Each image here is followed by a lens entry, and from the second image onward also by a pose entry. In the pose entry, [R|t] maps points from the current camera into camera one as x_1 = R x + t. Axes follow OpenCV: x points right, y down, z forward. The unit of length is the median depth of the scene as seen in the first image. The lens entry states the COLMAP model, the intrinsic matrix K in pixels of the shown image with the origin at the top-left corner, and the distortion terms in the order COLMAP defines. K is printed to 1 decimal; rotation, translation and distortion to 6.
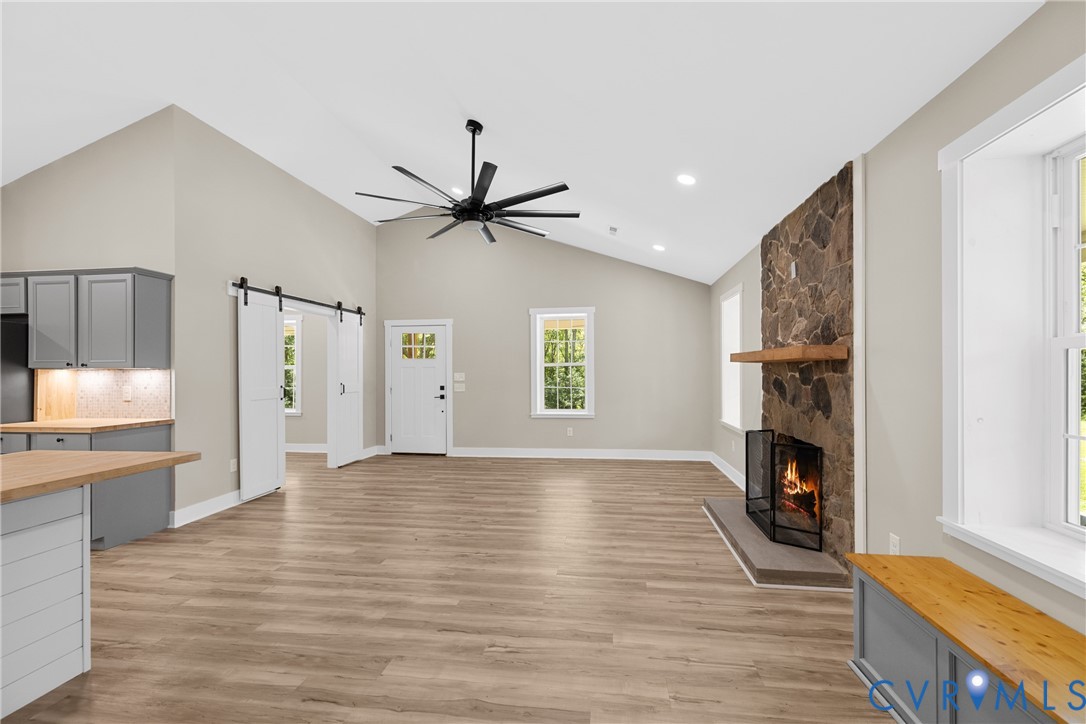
lens RADIAL K [[457.8, 0, 545.2], [0, 457.8, 370.2], [0, 0, 1]] dist [-0.000655, 0.000076]
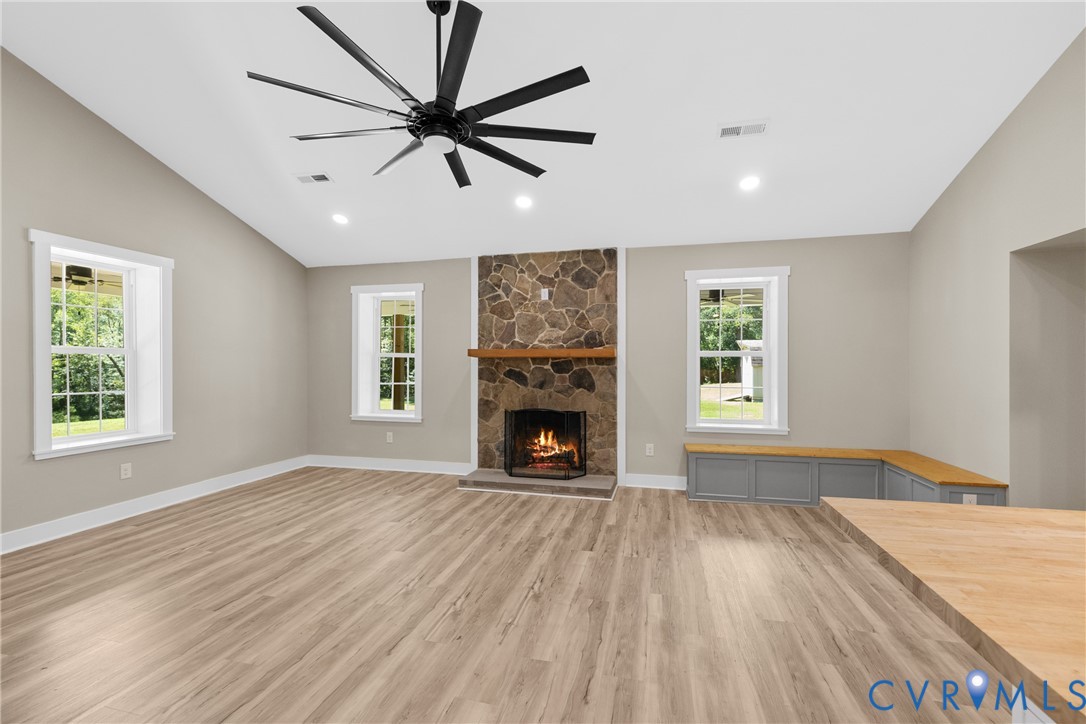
lens RADIAL K [[461.8, 0, 545.9], [0, 461.8, 362.0], [0, 0, 1]] dist [0.000973, 0.000070]
pose [[0.096840, 0.011616, 0.995232, -0.882284], [-0.002674, 0.999931, -0.011410, 0.012383], [-0.995296, -0.001557, 0.096865, 0.828689]]
